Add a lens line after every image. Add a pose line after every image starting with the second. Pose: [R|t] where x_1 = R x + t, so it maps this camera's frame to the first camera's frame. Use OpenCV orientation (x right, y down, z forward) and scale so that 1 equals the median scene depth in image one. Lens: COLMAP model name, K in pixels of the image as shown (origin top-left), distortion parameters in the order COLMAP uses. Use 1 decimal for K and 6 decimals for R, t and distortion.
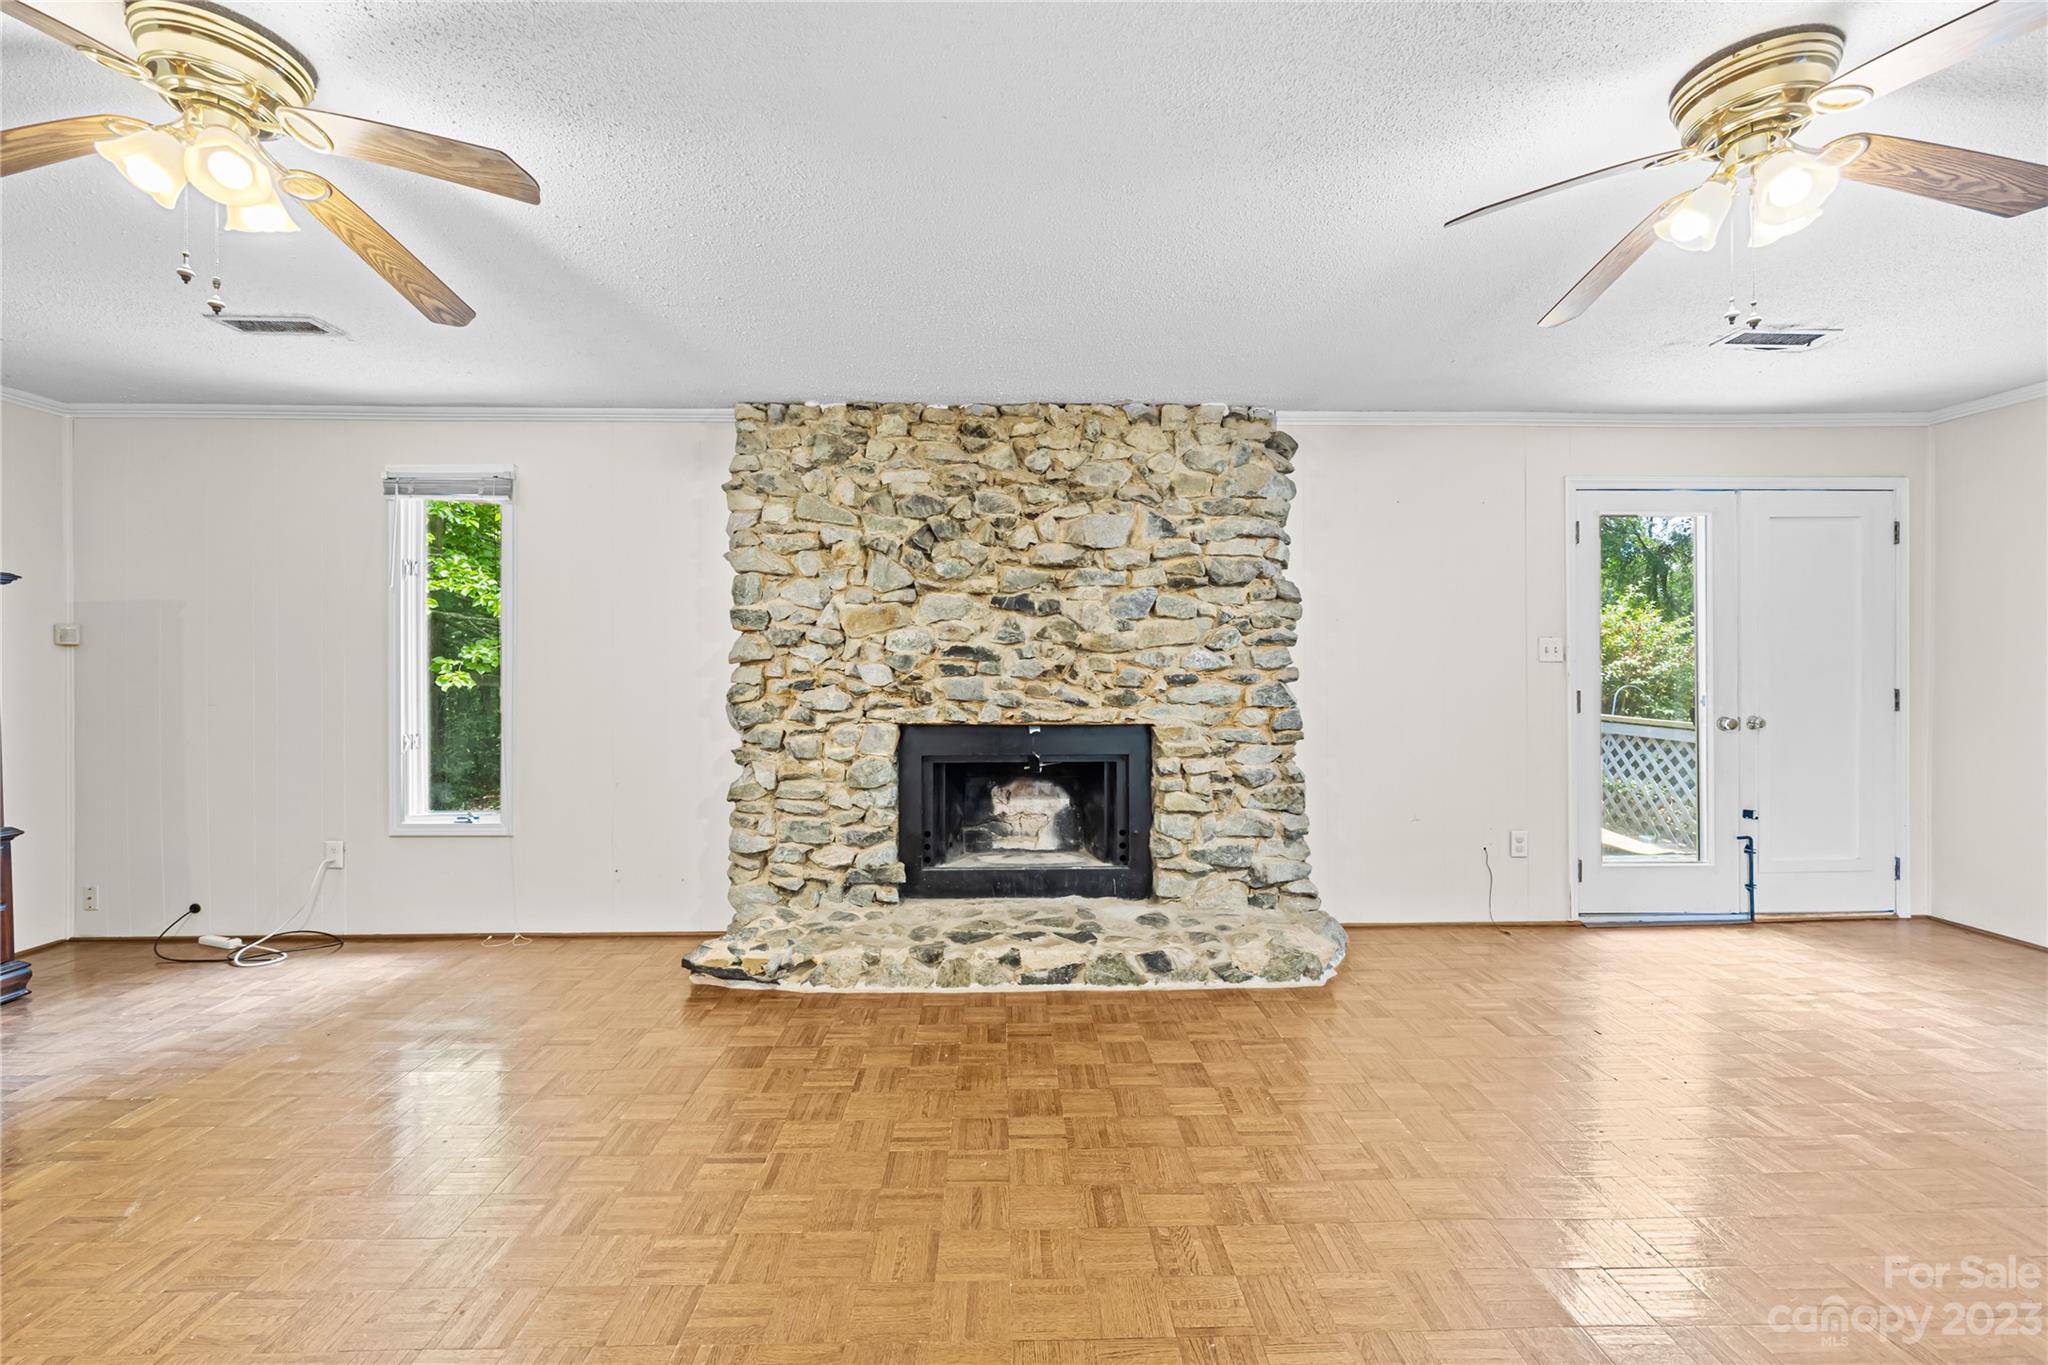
lens RADIAL K [[837.0, 0, 1023.2], [0, 837.0, 675.9], [0, 0, 1]] dist [-0.003452, -0.000388]
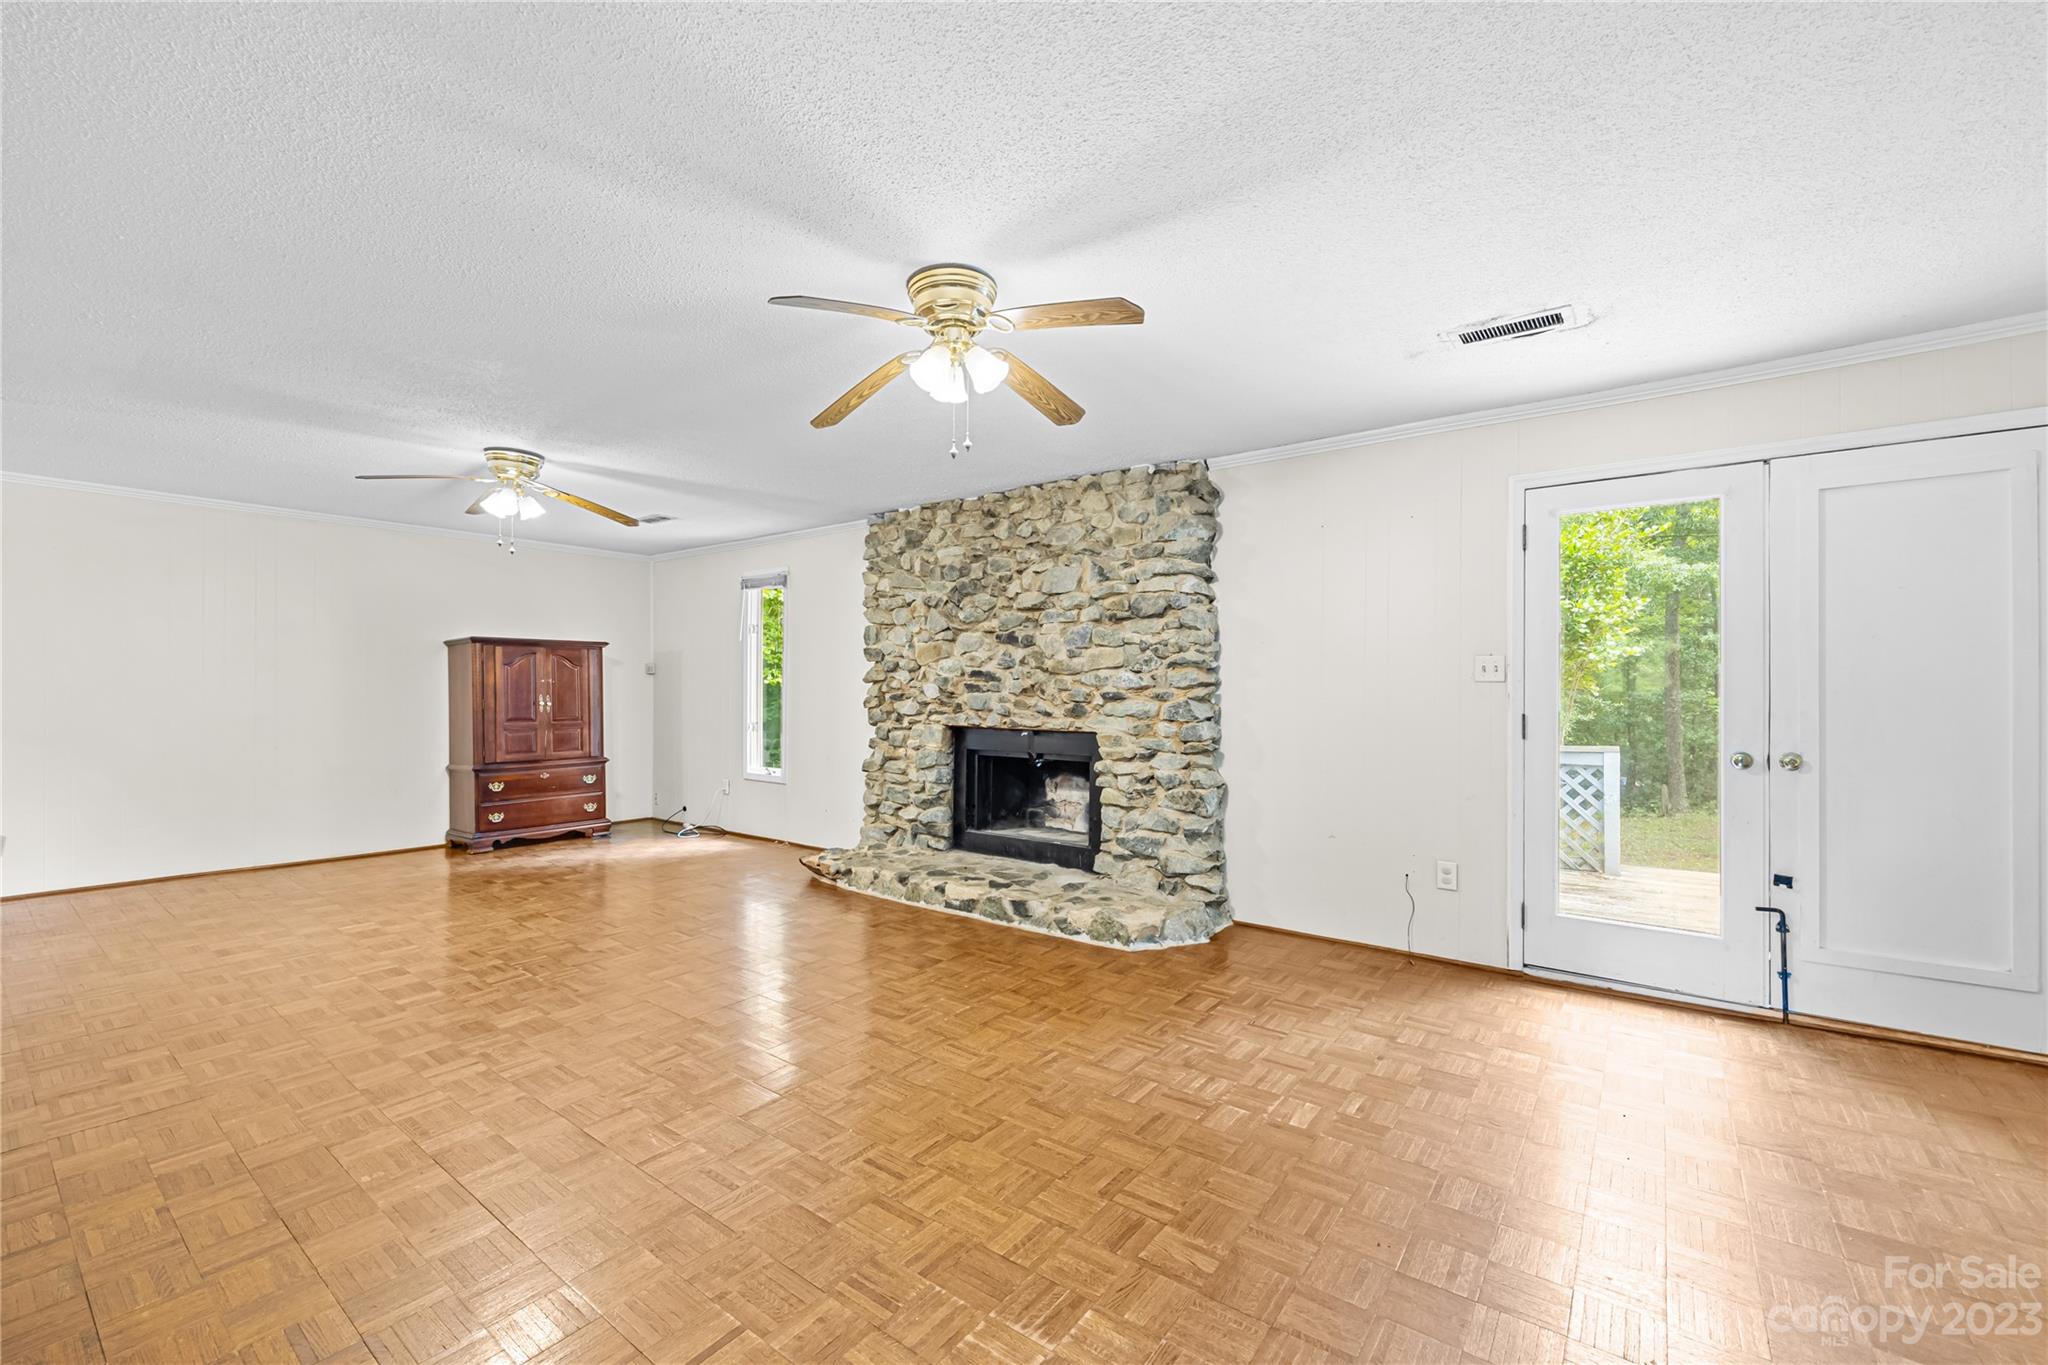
lens RADIAL K [[837.0, 0, 1020.4], [0, 837.0, 685.0], [0, 0, 1]] dist [-0.003452, -0.000388]
pose [[0.780628, 0.002085, -0.624993, 0.846040], [-0.005916, 0.999974, -0.004054, -0.006555], [0.624968, 0.006862, 0.780620, -0.036257]]
